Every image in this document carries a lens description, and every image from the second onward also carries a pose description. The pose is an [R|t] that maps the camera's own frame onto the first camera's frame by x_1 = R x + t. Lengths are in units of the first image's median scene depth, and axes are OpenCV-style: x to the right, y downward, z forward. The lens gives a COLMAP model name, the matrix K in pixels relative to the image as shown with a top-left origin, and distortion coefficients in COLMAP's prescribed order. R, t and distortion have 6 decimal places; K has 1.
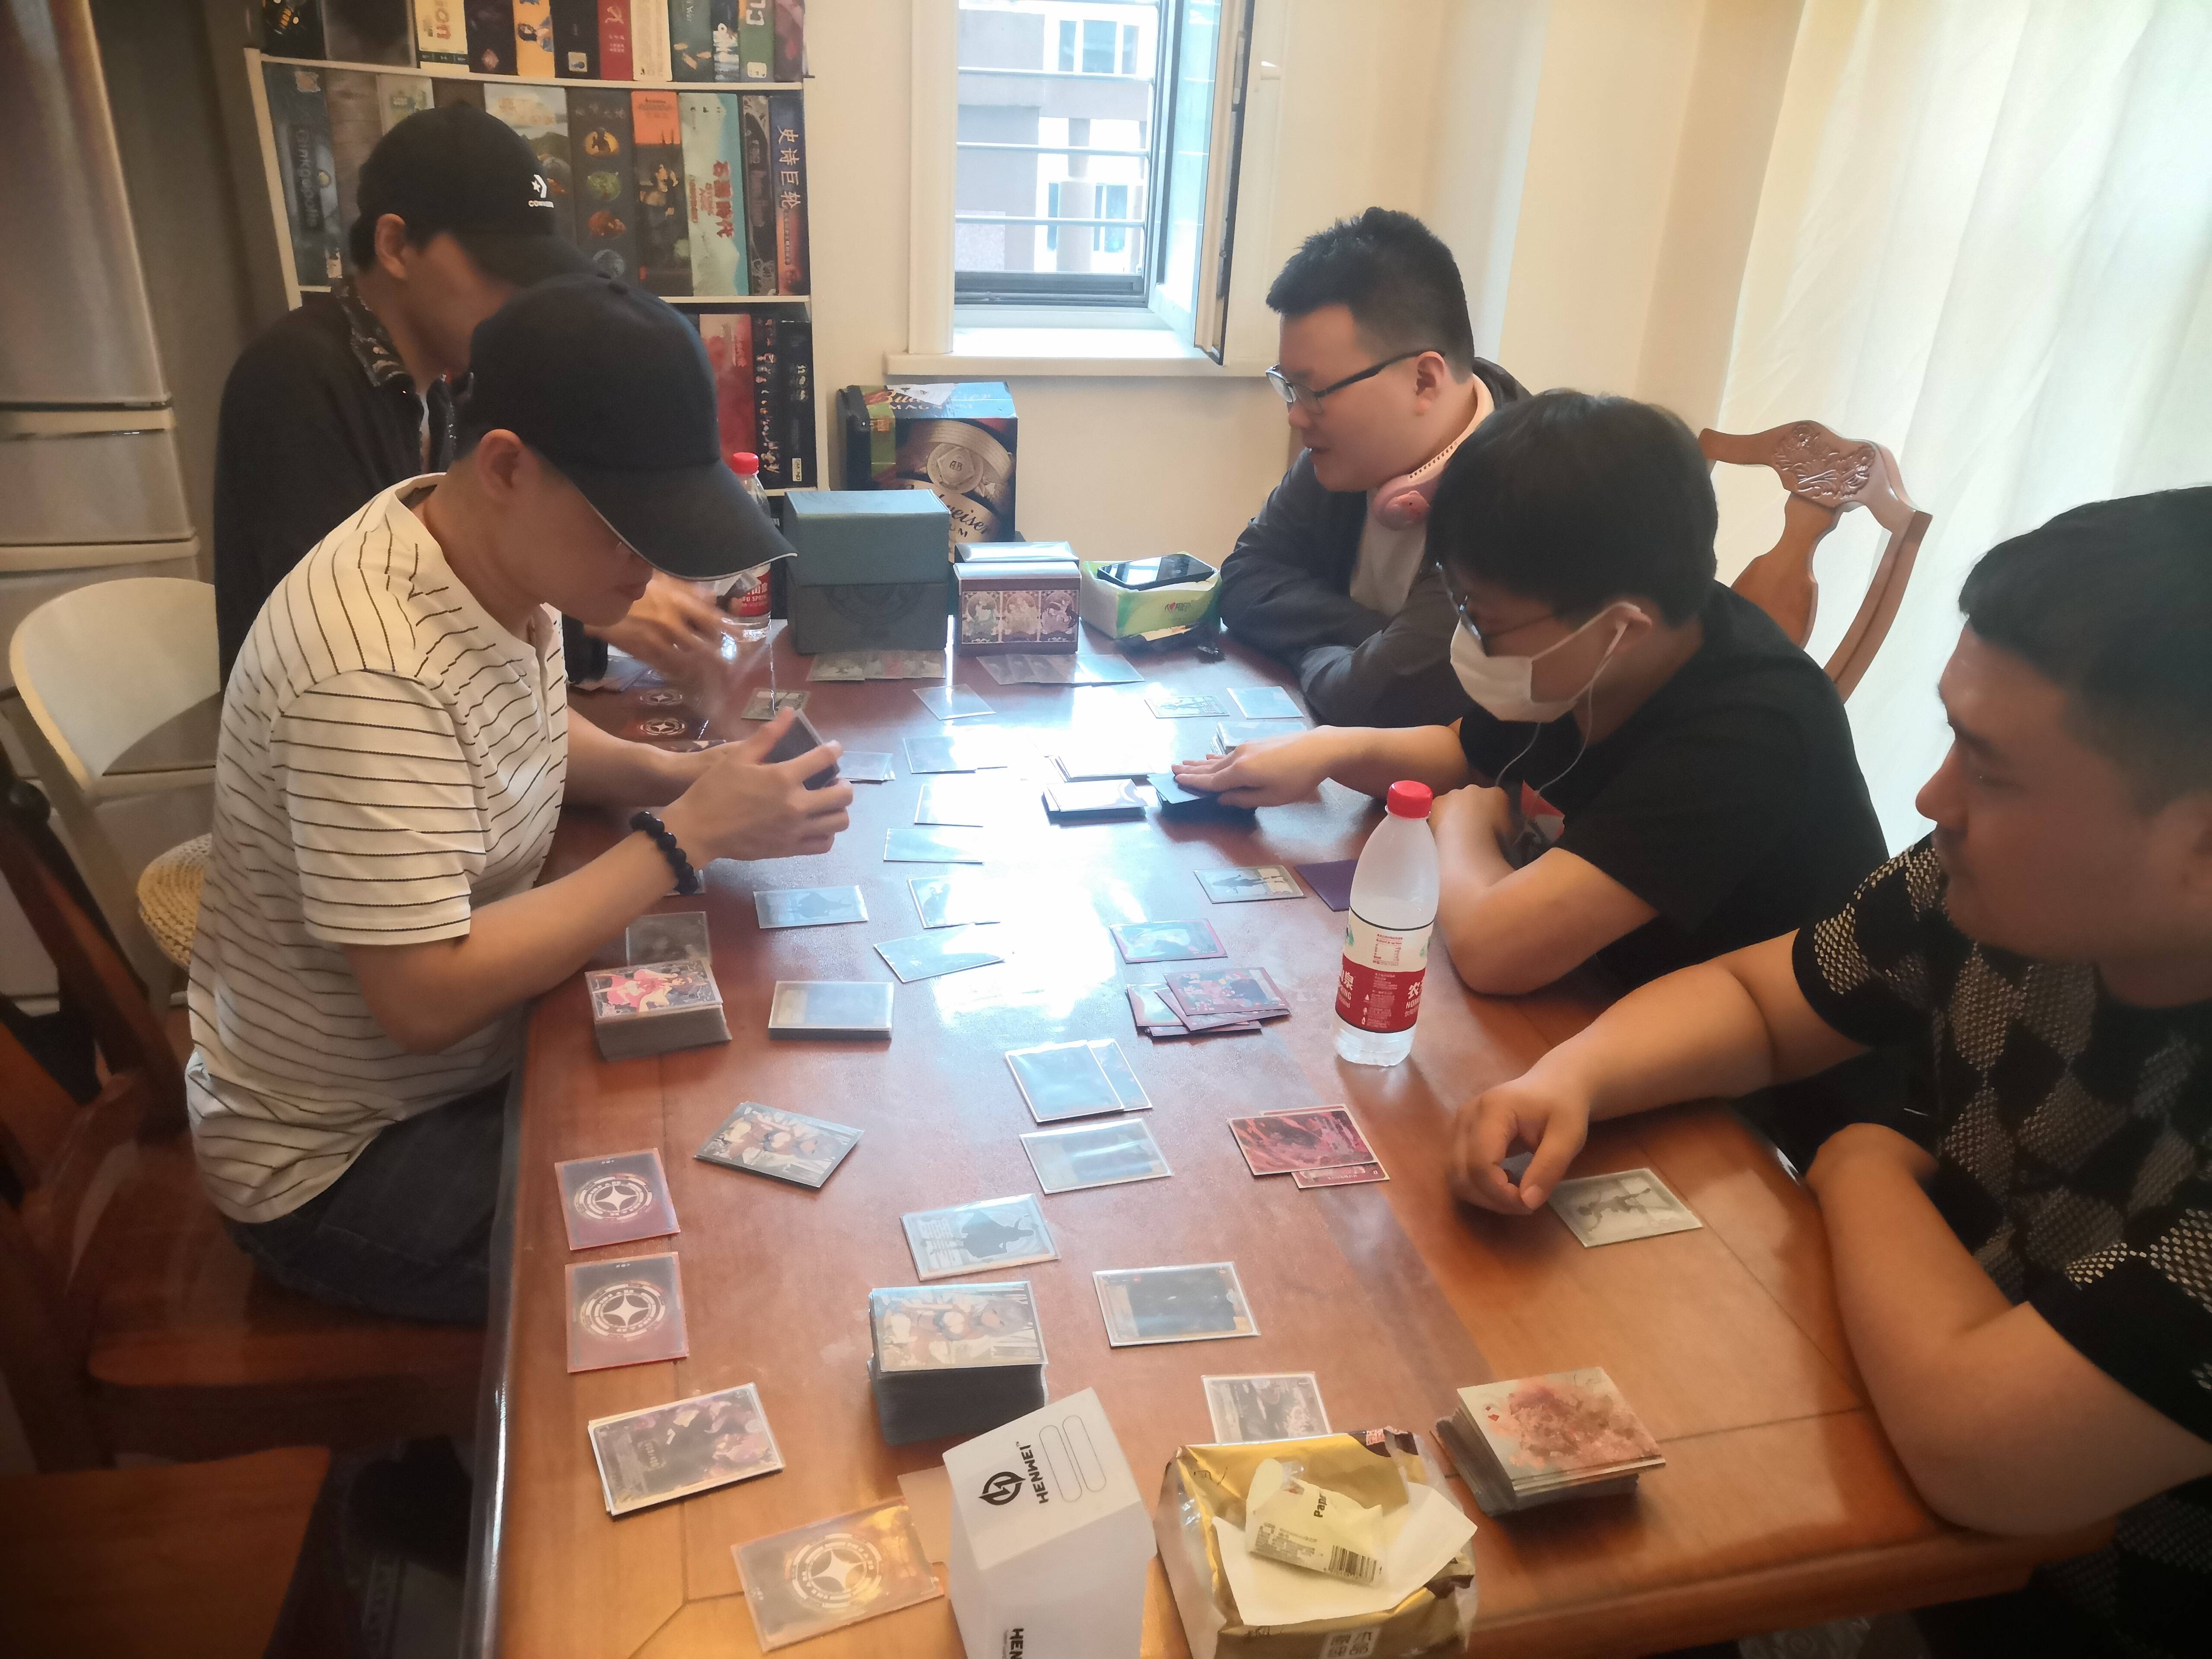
lens RADIAL K [[1708.1, 0, 1115.5], [0, 1708.1, 820.1], [0, 0, 1]] dist [-0.072263, 0.148485]
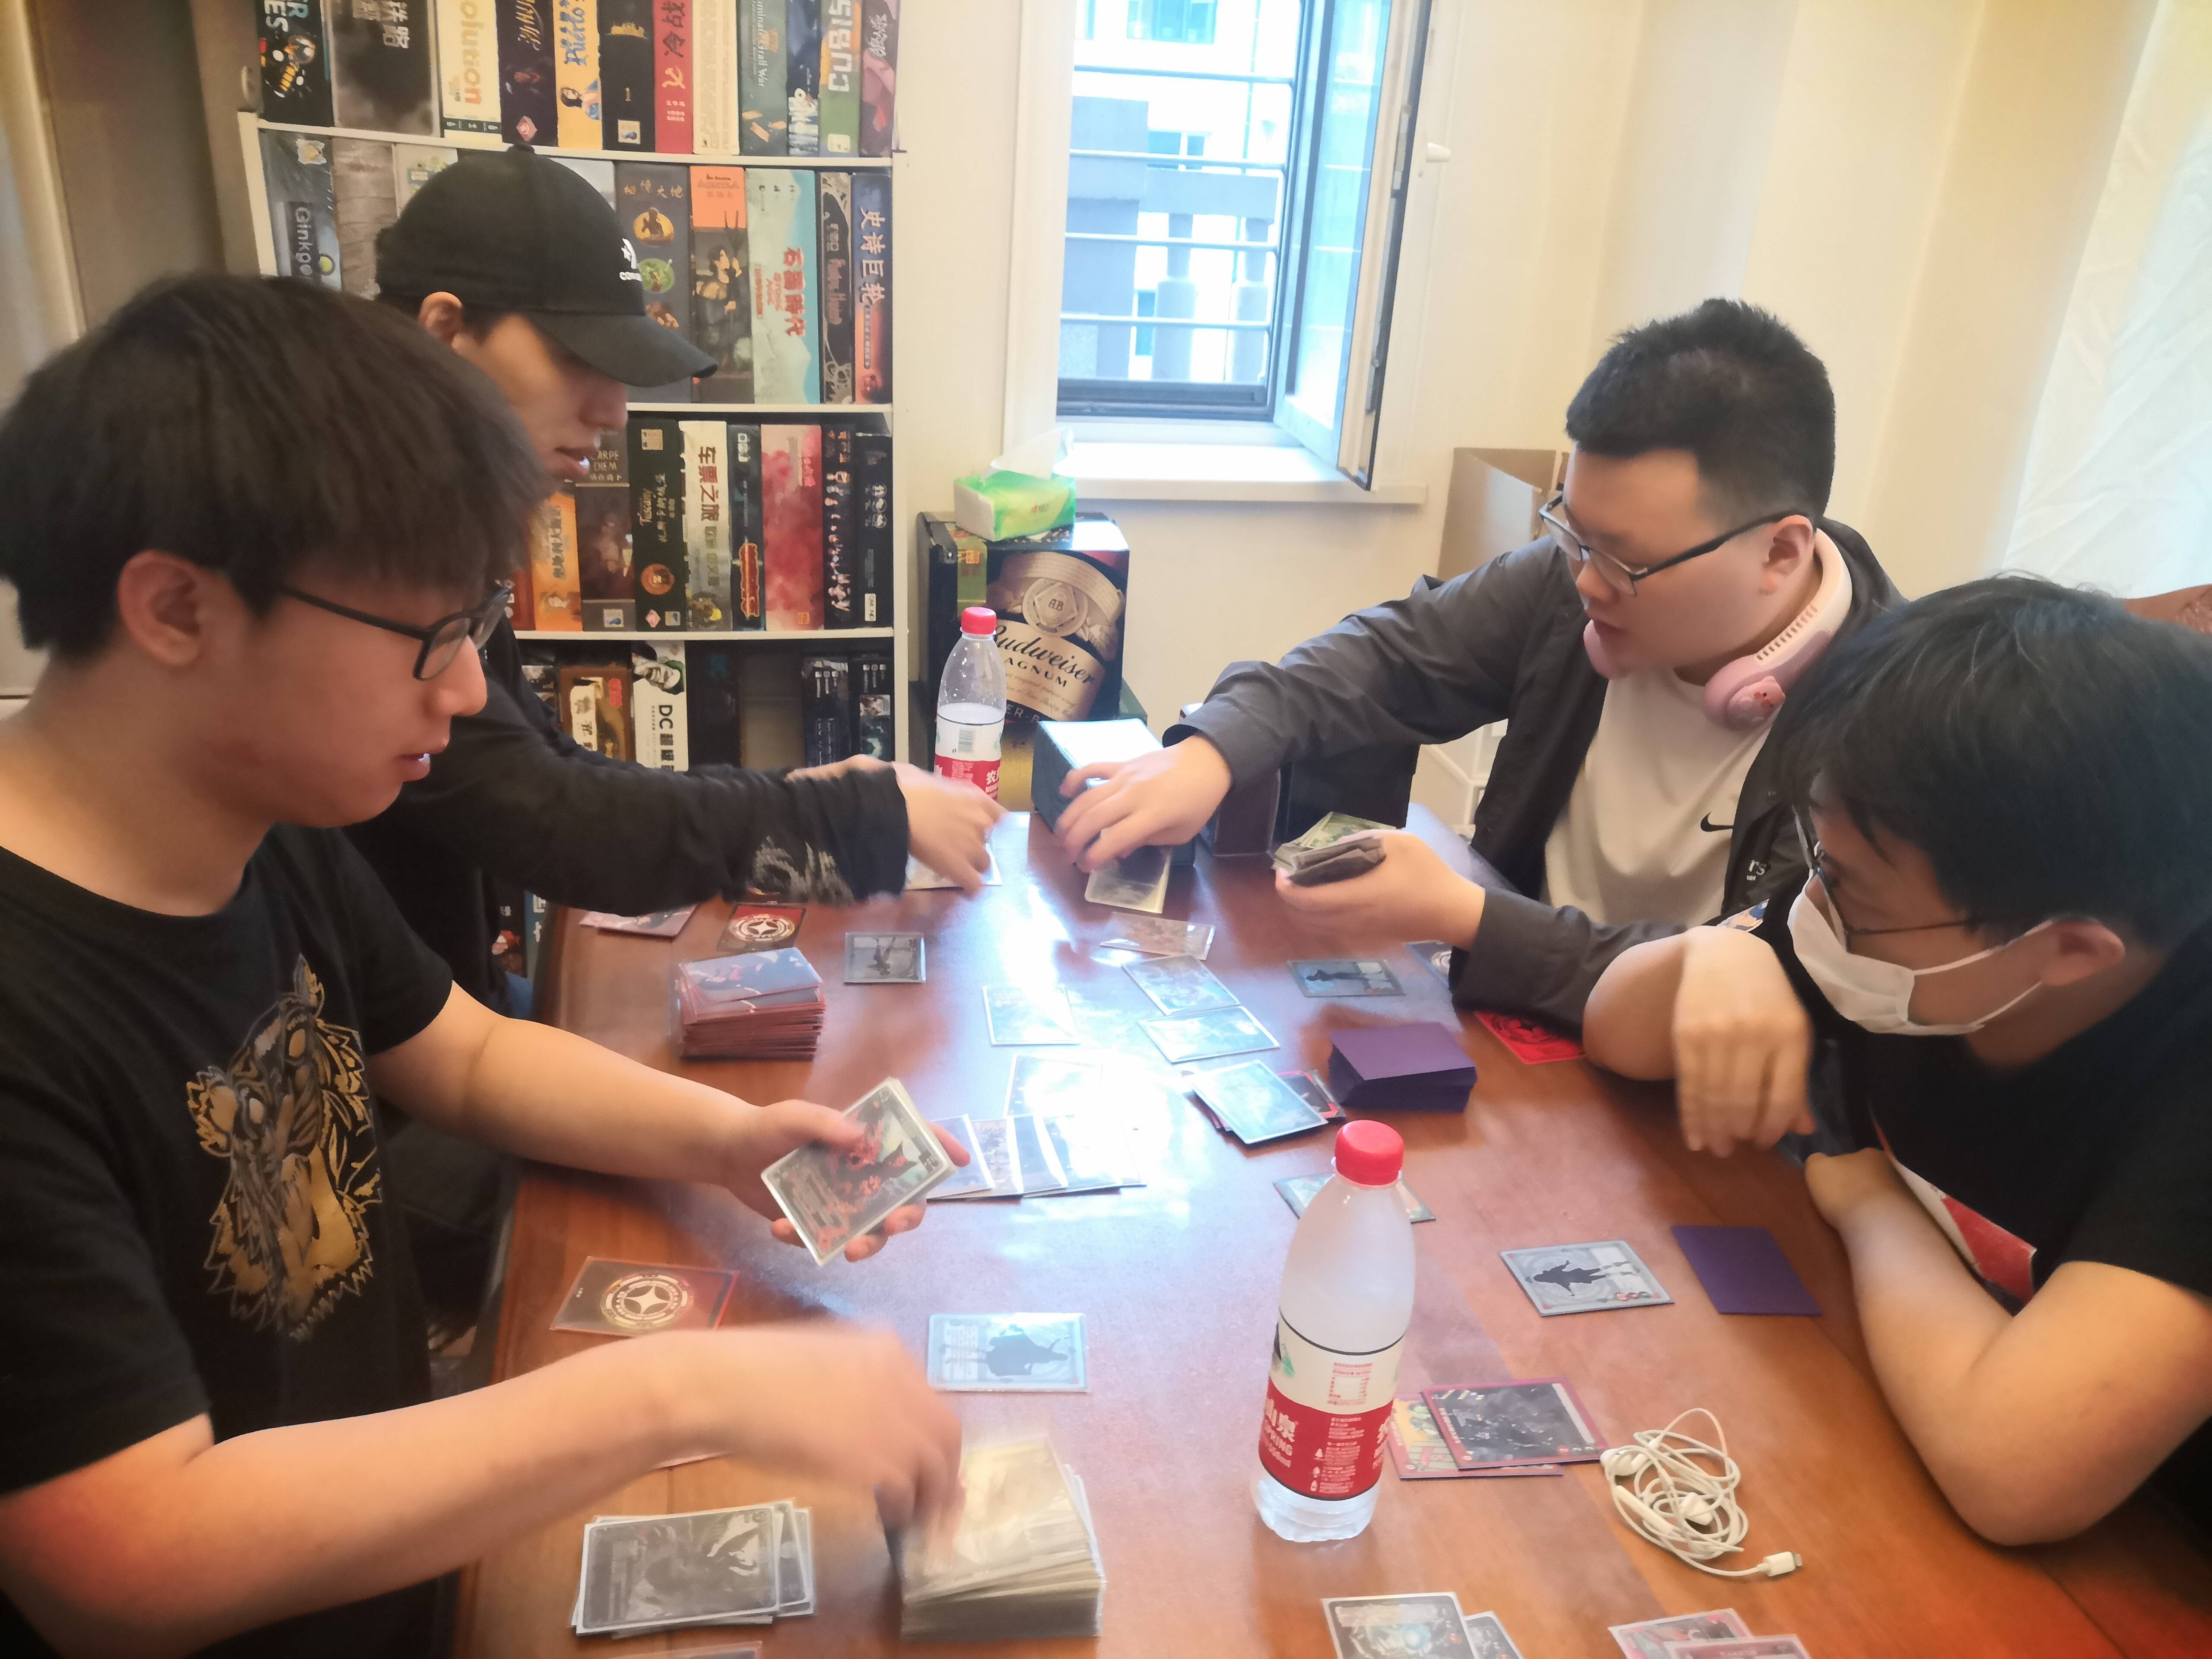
lens RADIAL K [[1708.1, 0, 1115.5], [0, 1708.1, 820.1], [0, 0, 1]] dist [-0.072263, 0.148485]
pose [[0.999677, 0.016554, -0.019263, -0.049931], [-0.017640, 0.998183, -0.057619, -0.056768], [0.018274, 0.057940, 0.998153, 0.171000]]
